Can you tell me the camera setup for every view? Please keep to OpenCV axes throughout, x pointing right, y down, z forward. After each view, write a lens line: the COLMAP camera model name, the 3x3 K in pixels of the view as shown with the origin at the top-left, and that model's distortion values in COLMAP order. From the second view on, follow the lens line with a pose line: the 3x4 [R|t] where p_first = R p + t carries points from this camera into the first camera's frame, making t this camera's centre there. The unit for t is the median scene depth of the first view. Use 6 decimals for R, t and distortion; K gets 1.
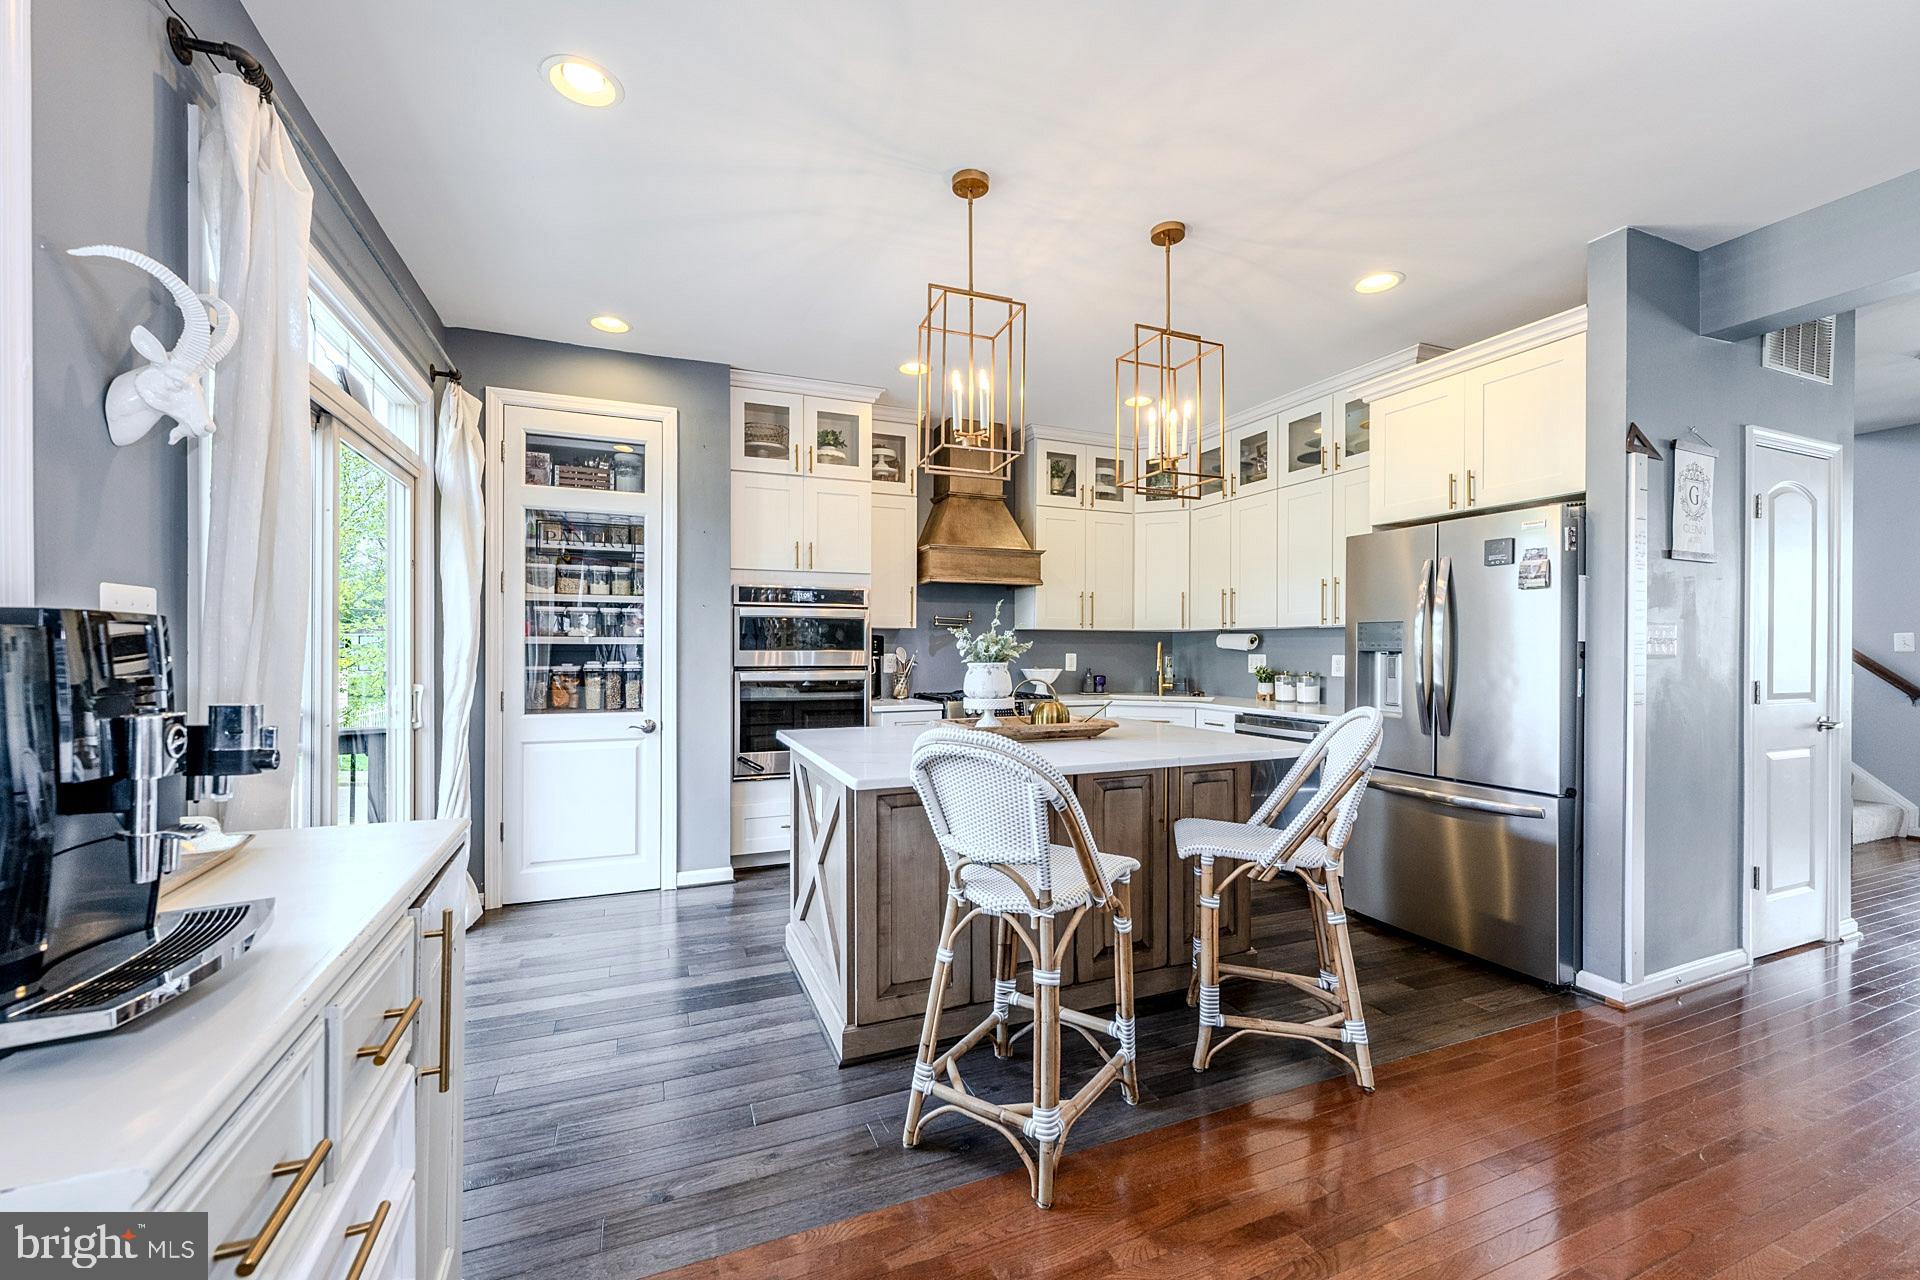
lens RADIAL K [[763.6, 0, 952.0], [0, 763.6, 645.8], [0, 0, 1]] dist [-0.002848, 0.000427]
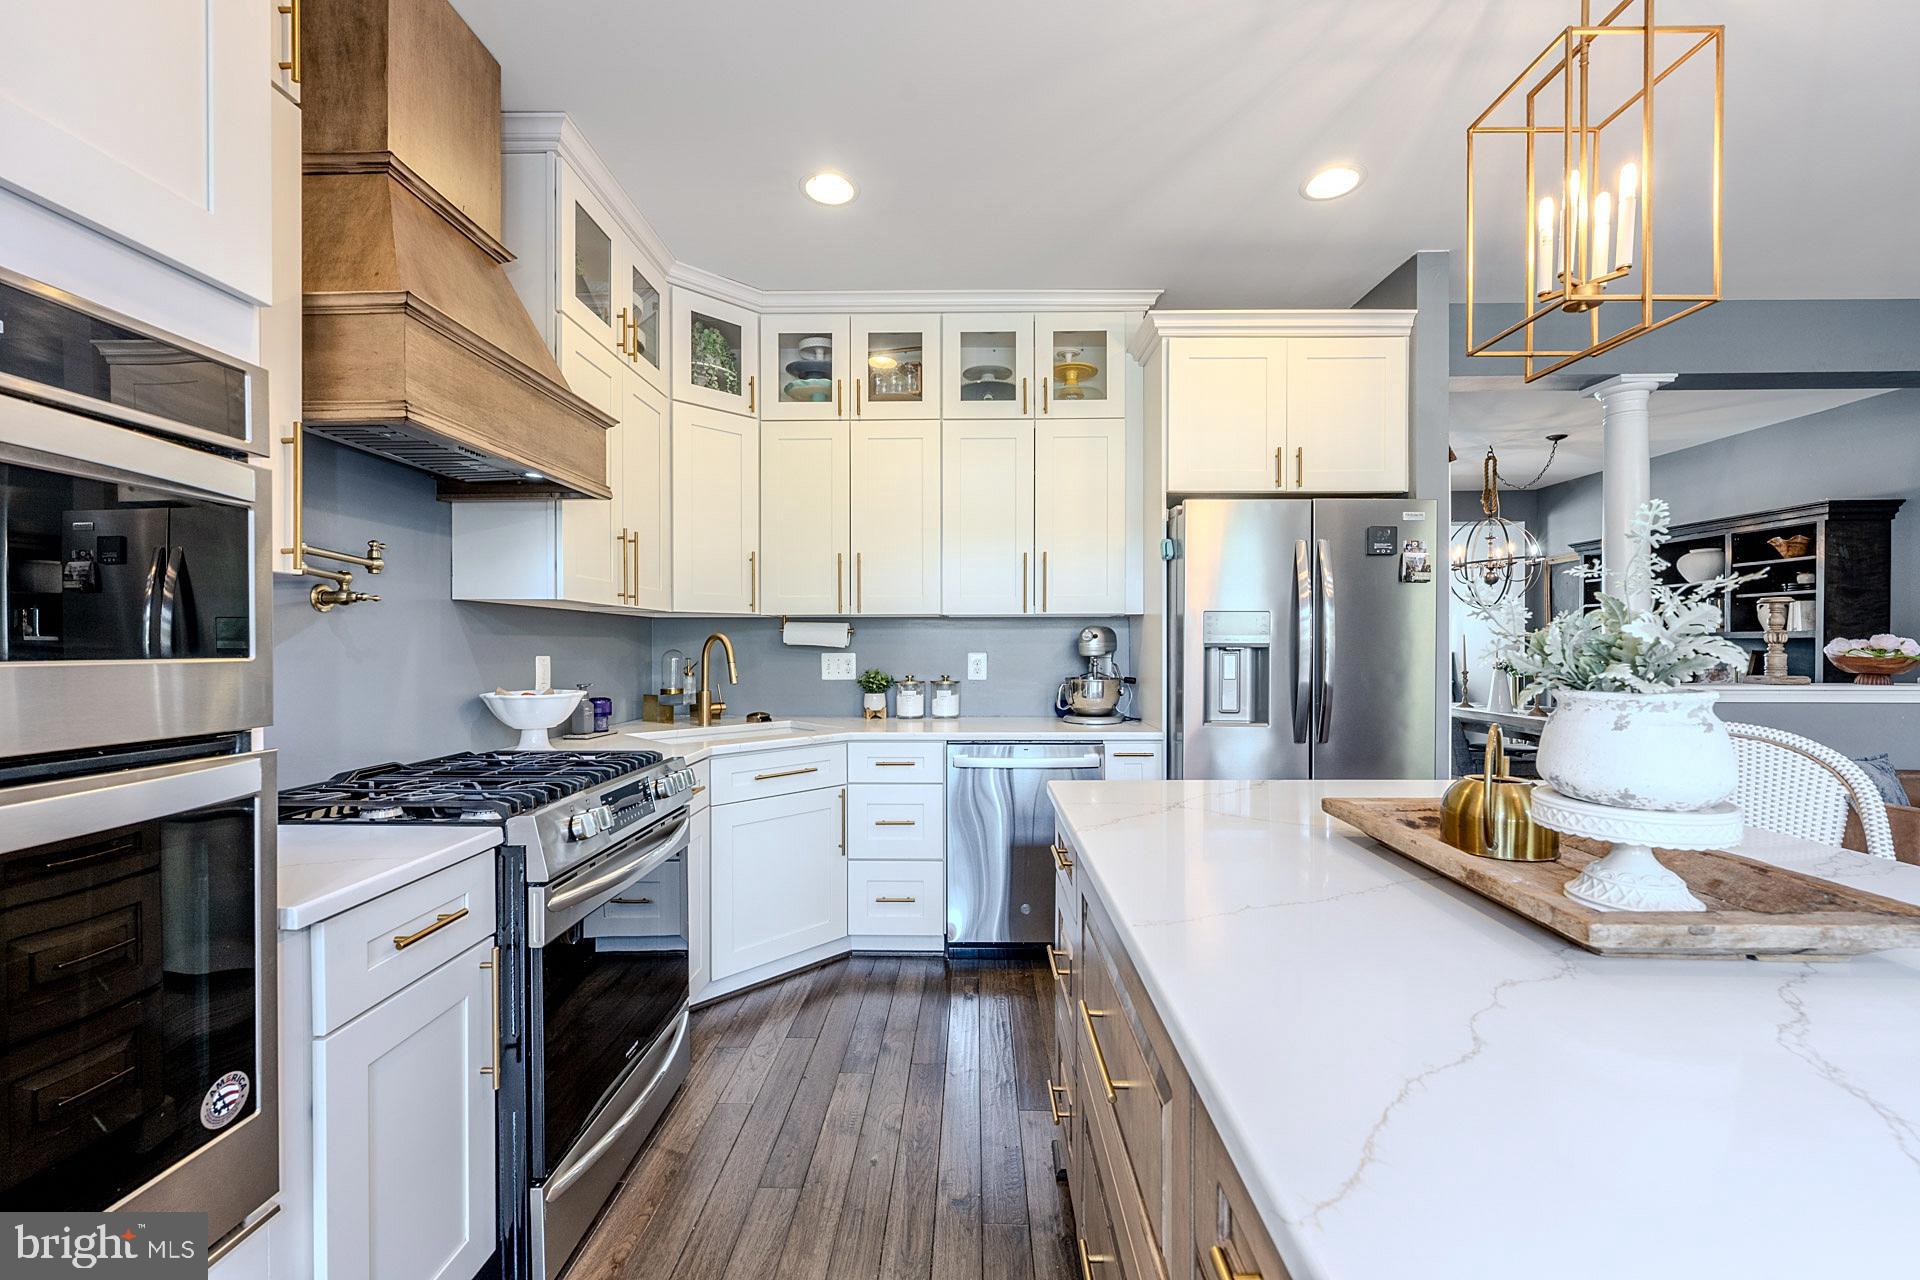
lens RADIAL K [[763.6, 0, 951.6], [0, 763.6, 649.1], [0, 0, 1]] dist [-0.002848, 0.000427]
pose [[0.389190, -0.006875, 0.921132, -0.261145], [-0.001220, 0.999967, 0.007979, 0.002552], [-0.921157, -0.004229, 0.389169, 0.833484]]
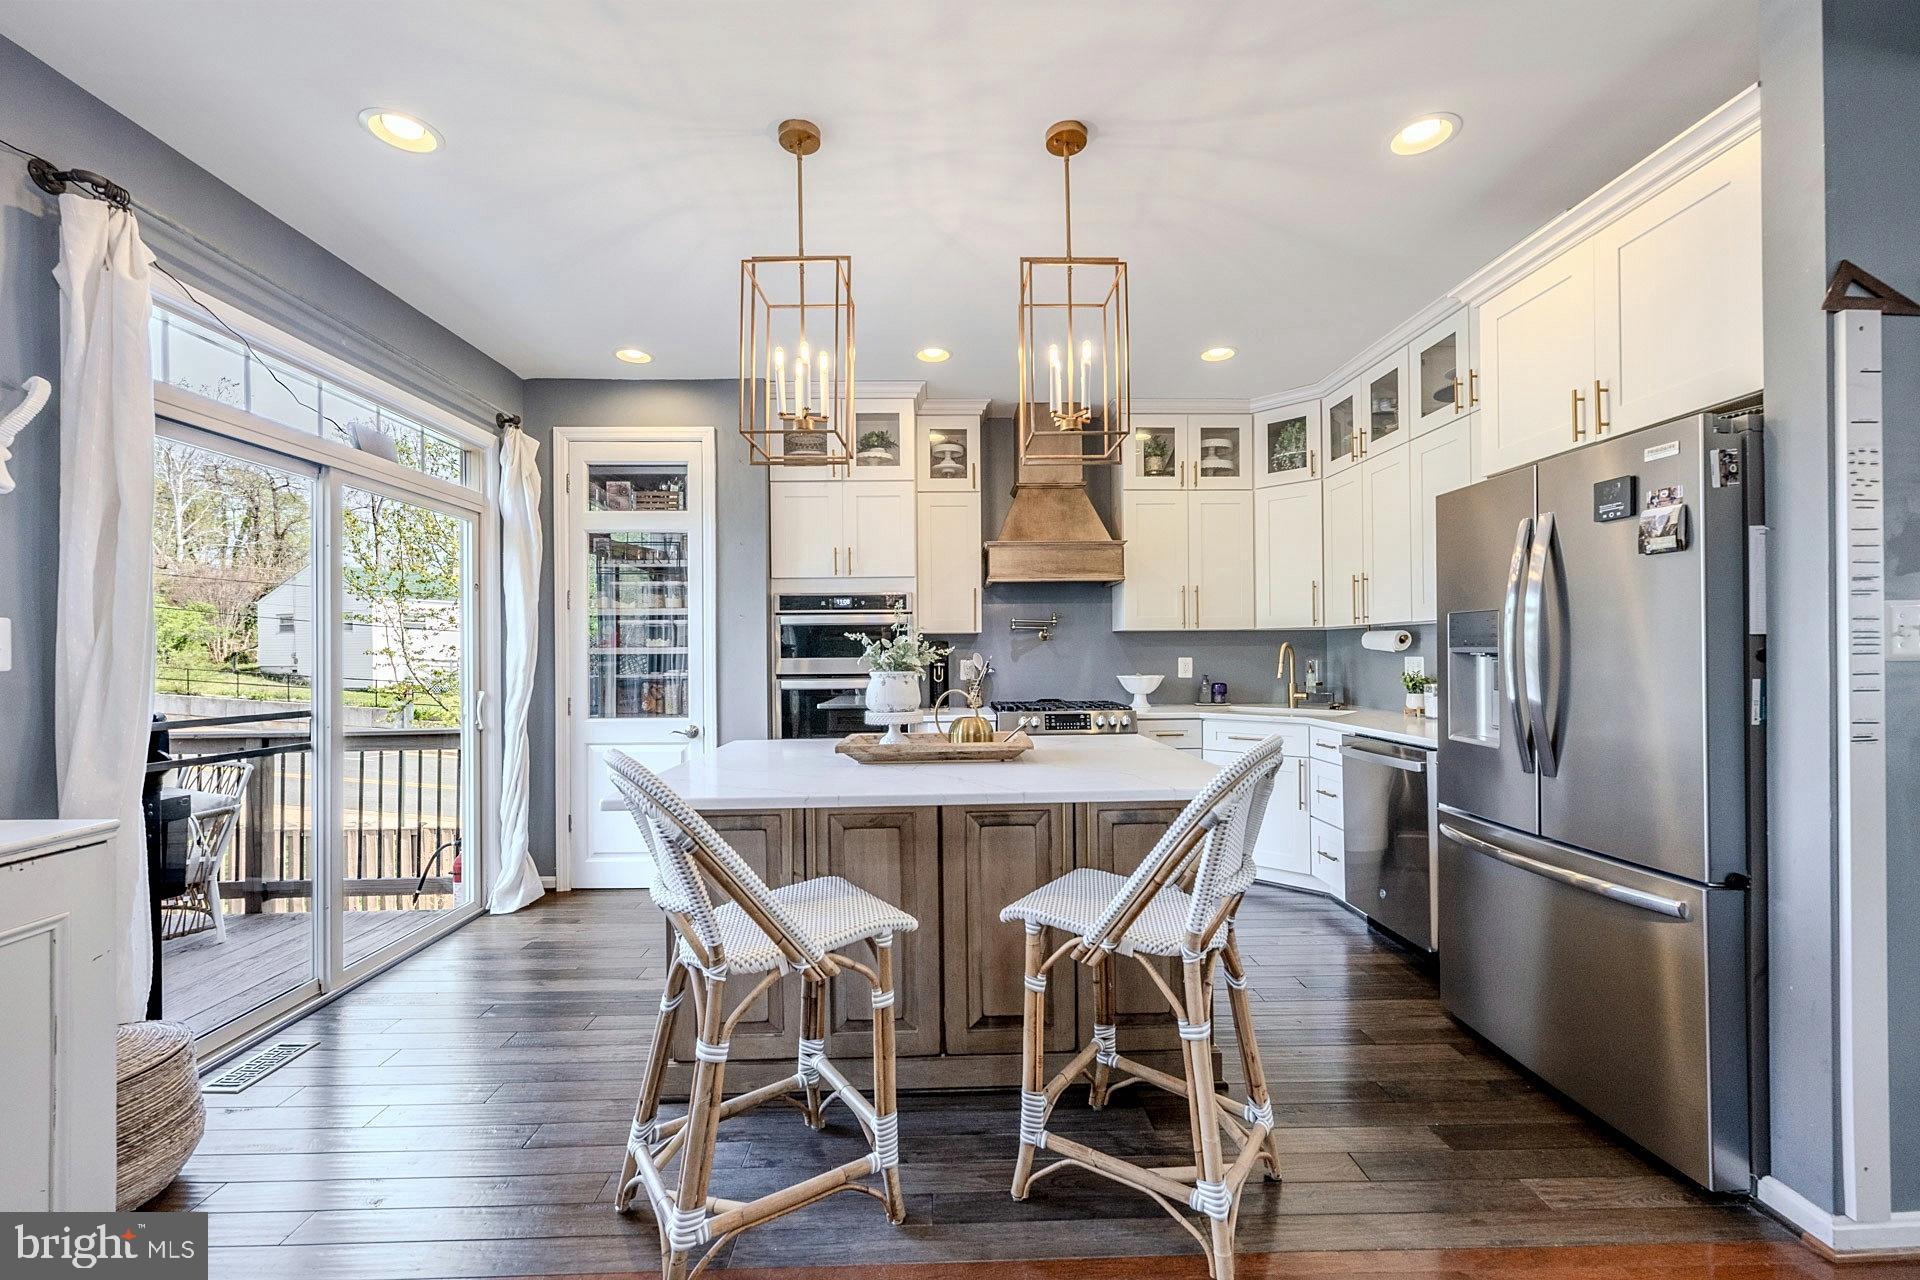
lens RADIAL K [[763.6, 0, 952.0], [0, 763.6, 647.0], [0, 0, 1]] dist [-0.002848, 0.000427]
pose [[0.934663, -0.014398, -0.355244, 0.311626], [0.013186, 0.999896, -0.005834, -0.000489], [0.355291, 0.000769, 0.934755, 0.142763]]
